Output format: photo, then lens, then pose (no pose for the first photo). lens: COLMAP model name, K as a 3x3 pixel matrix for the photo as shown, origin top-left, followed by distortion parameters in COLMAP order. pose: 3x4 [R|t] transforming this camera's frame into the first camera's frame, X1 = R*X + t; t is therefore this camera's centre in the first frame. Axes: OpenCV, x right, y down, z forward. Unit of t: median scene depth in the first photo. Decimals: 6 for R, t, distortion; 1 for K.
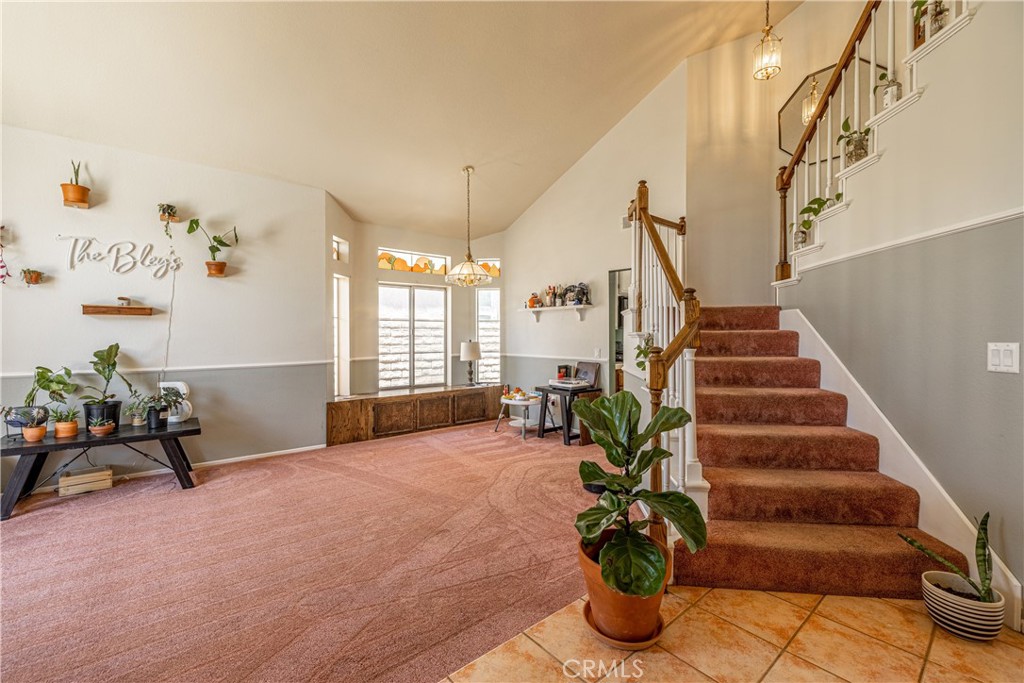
lens RADIAL K [[428.9, 0, 504.1], [0, 428.9, 338.7], [0, 0, 1]] dist [0.002778, -0.001135]
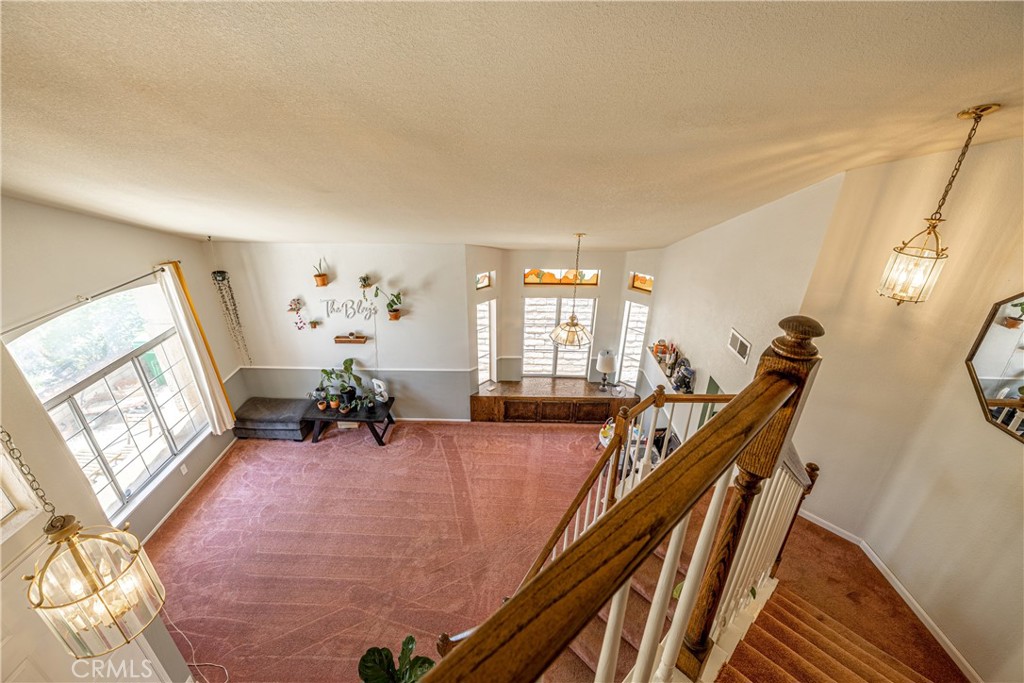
lens RADIAL K [[428.9, 0, 504.8], [0, 428.9, 338.6], [0, 0, 1]] dist [0.002778, -0.001135]
pose [[0.760552, 0.289733, -0.581046, 0.465926], [-0.011956, 0.901011, 0.433632, -0.676452], [0.649166, -0.322853, 0.688730, 0.182928]]
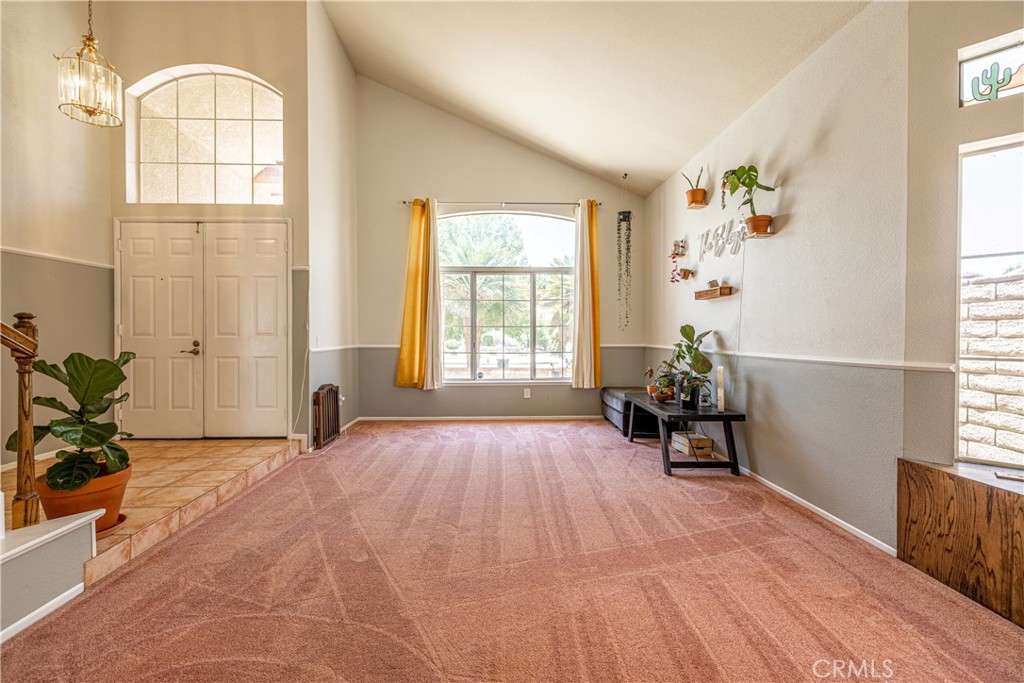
lens RADIAL K [[428.9, 0, 503.4], [0, 428.9, 339.3], [0, 0, 1]] dist [0.002778, -0.001135]
pose [[-0.610211, 0.012351, -0.792143, 0.194842], [-0.004490, 0.999808, 0.019048, 0.022852], [0.792226, 0.015180, -0.610039, 1.019454]]
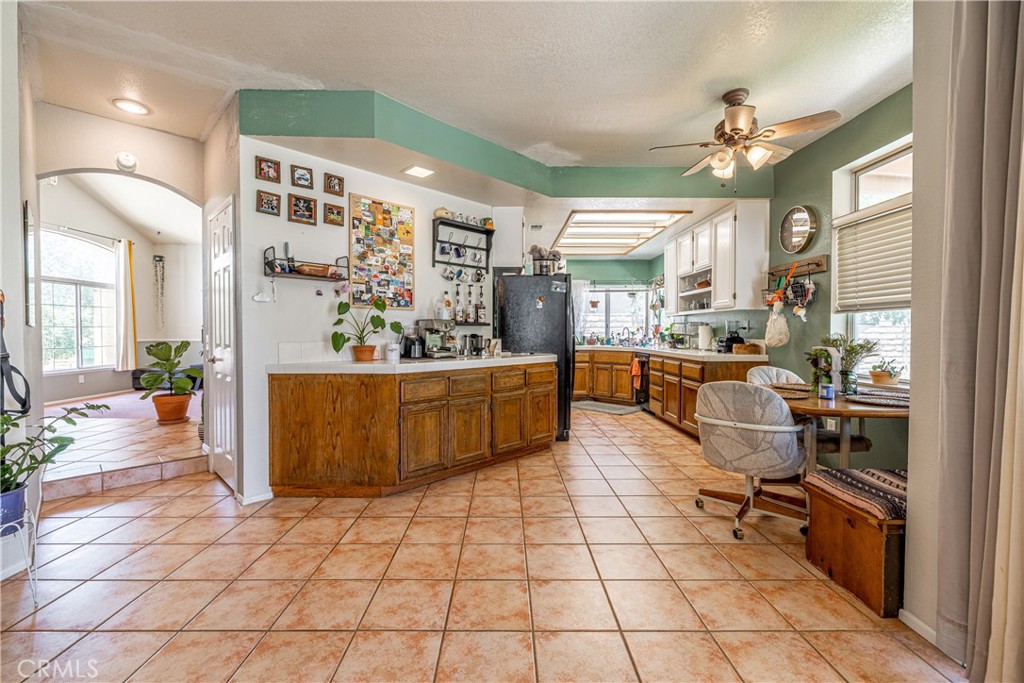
lens RADIAL K [[428.9, 0, 504.8], [0, 428.9, 340.3], [0, 0, 1]] dist [0.002778, -0.001135]
pose [[0.777134, 0.013622, -0.629188, 1.394258], [-0.008592, 0.999902, 0.011036, 0.028322], [0.629277, -0.003170, 0.777175, 0.061399]]
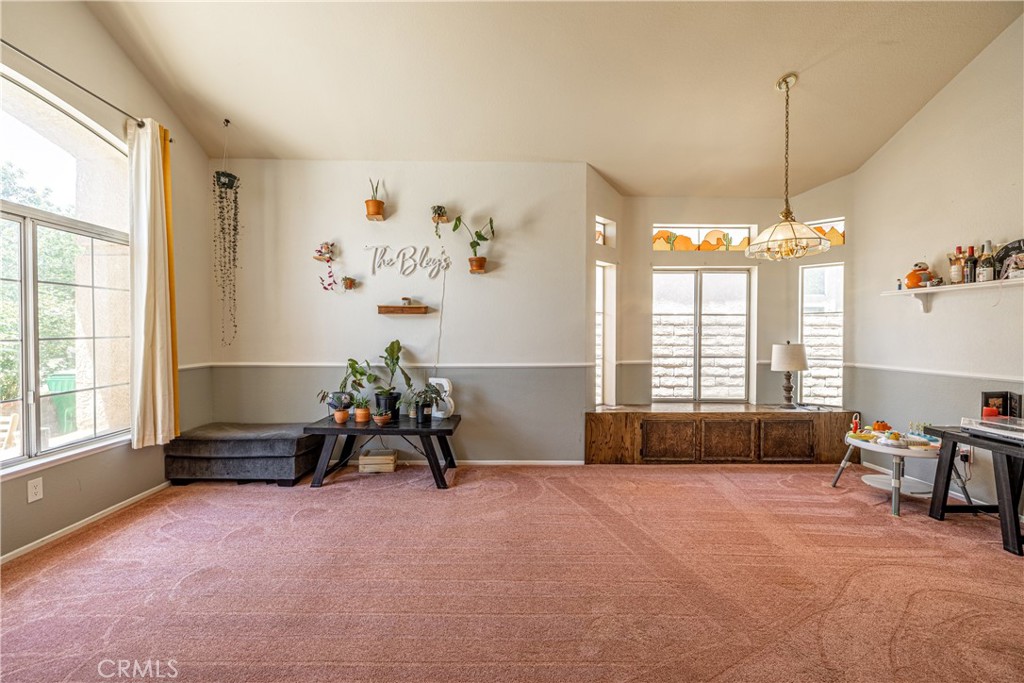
lens RADIAL K [[428.9, 0, 506.0], [0, 428.9, 337.9], [0, 0, 1]] dist [0.002778, -0.001135]
pose [[0.786393, 0.010566, -0.617636, -0.013913], [-0.009777, 0.999941, 0.004658, -0.001733], [0.617649, 0.002376, 0.786451, 0.251103]]
